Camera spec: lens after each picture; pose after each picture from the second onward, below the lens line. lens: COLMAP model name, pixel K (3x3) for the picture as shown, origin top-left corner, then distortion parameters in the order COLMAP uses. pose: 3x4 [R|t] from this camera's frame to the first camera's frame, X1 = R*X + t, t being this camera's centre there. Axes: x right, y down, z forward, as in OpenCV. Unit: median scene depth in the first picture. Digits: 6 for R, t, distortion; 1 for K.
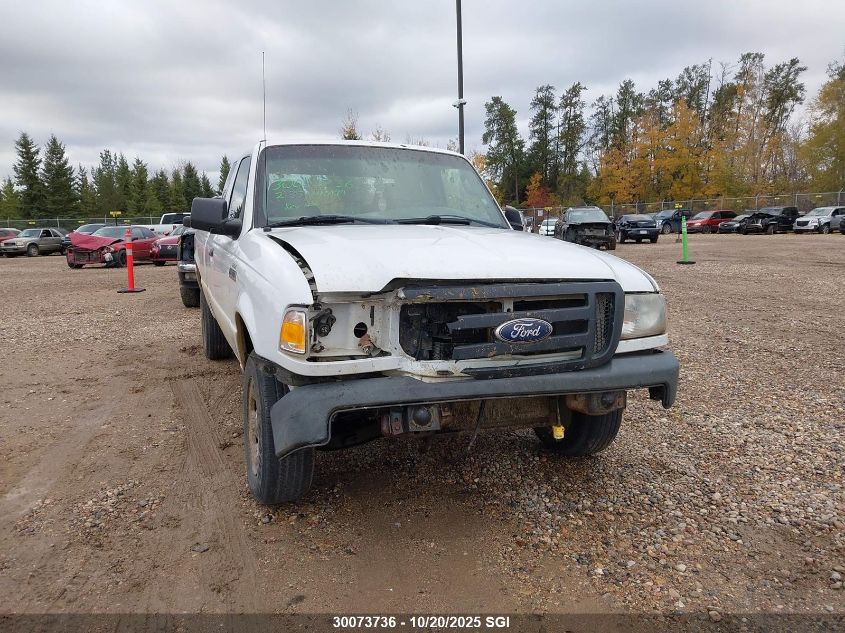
lens RADIAL K [[752.0, 0, 438.6], [0, 752.0, 319.3], [0, 0, 1]] dist [0.046921, -0.098318]
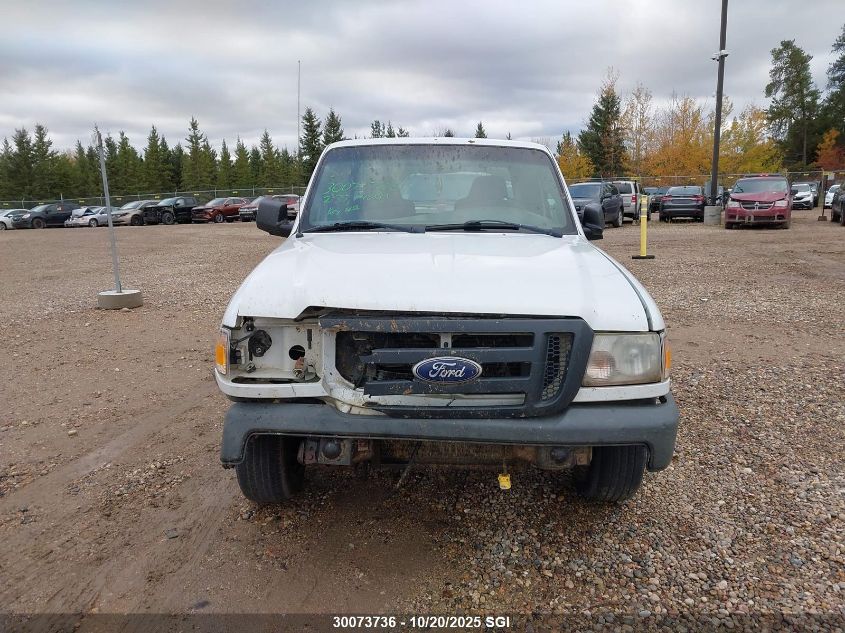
lens RADIAL K [[752.0, 0, 438.6], [0, 752.0, 319.3], [0, 0, 1]] dist [0.046921, -0.098318]
pose [[0.908619, 0.076275, -0.410601, 0.444040], [-0.049665, 0.995938, 0.075106, -0.107096], [0.414662, -0.047850, 0.908717, 0.160644]]
